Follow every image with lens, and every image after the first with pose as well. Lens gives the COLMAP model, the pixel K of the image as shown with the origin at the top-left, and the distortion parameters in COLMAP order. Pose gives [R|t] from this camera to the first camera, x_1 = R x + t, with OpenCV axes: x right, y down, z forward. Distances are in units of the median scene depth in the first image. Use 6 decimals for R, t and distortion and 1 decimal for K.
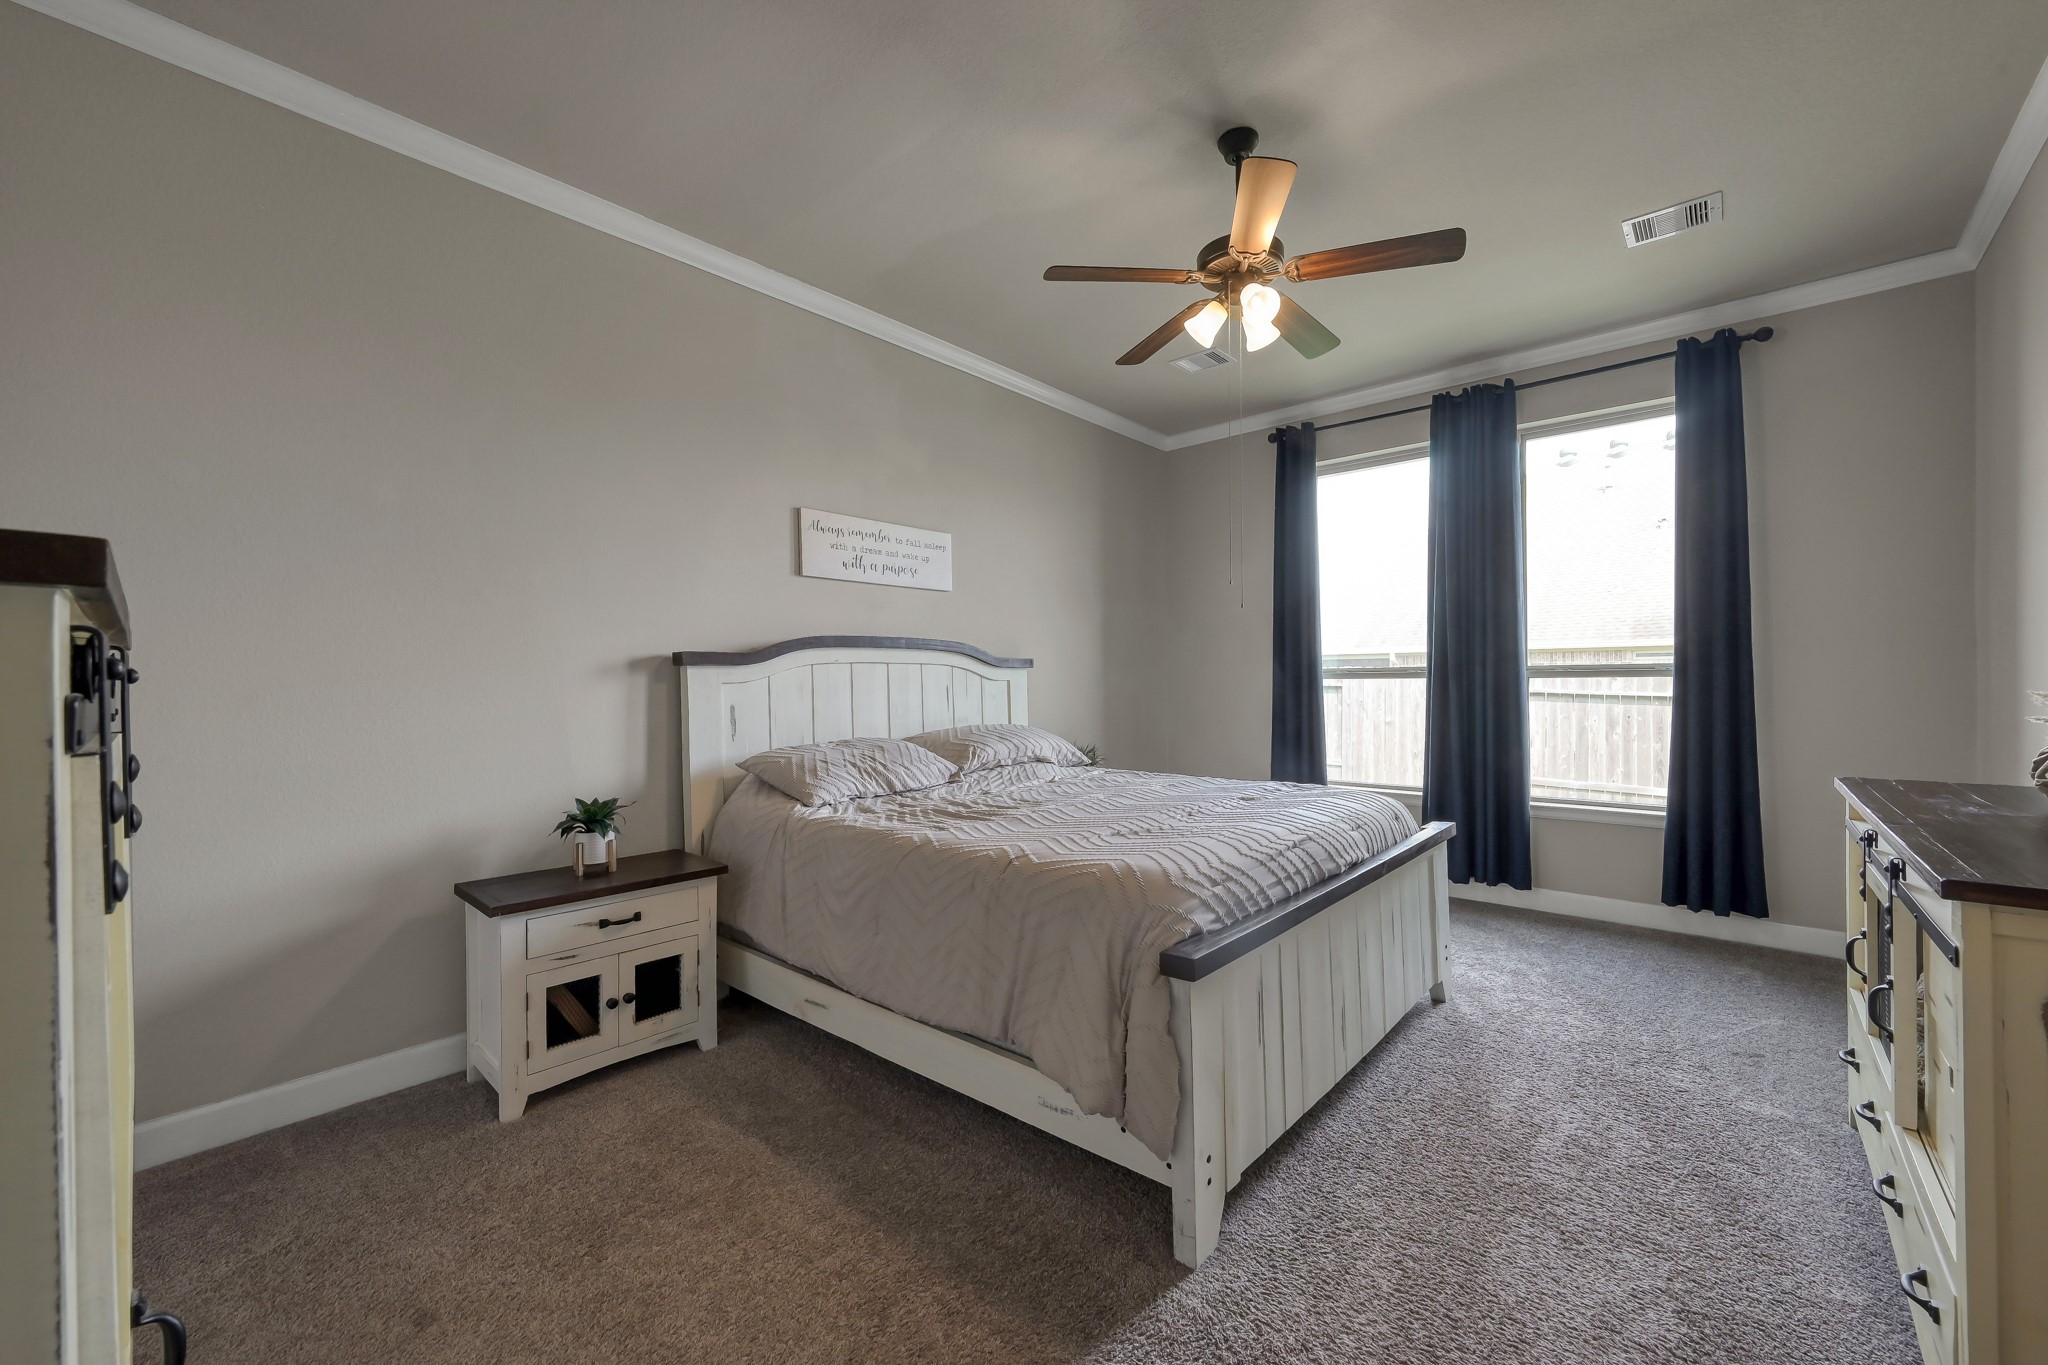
lens RADIAL K [[807.0, 0, 1035.3], [0, 807.0, 685.5], [0, 0, 1]] dist [0.001263, 0.000193]
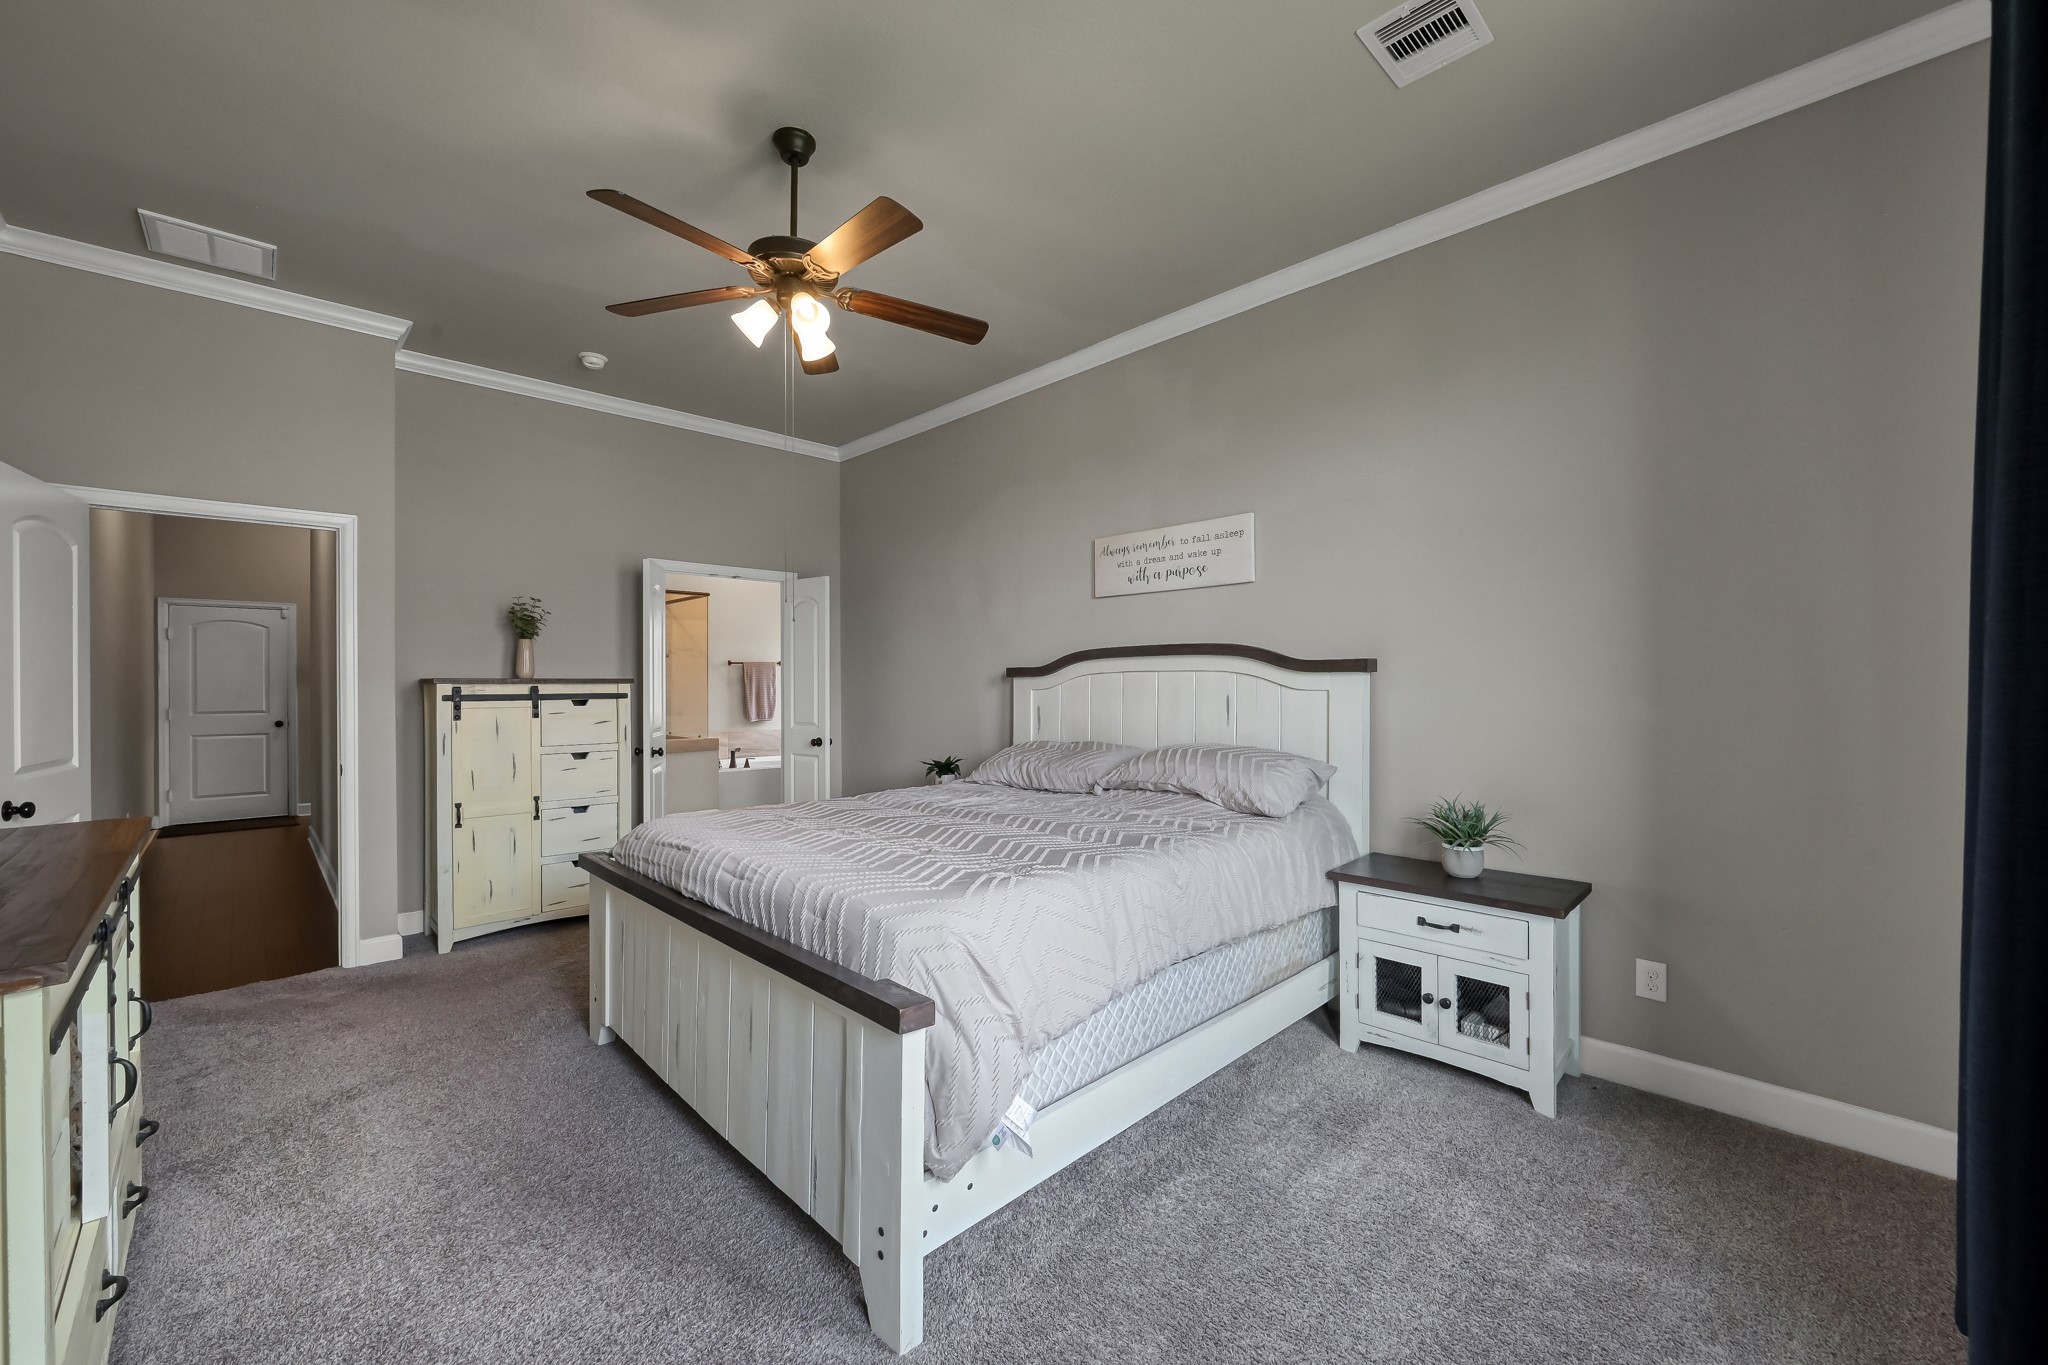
lens RADIAL K [[802.5, 0, 1027.8], [0, 802.5, 721.3], [0, 0, 1]] dist [-0.049657, 0.000046]
pose [[-0.085308, 0.050935, -0.995052, 0.790554], [-0.003816, 0.998668, 0.051447, -0.016174], [0.996347, 0.008186, -0.085000, 0.903631]]
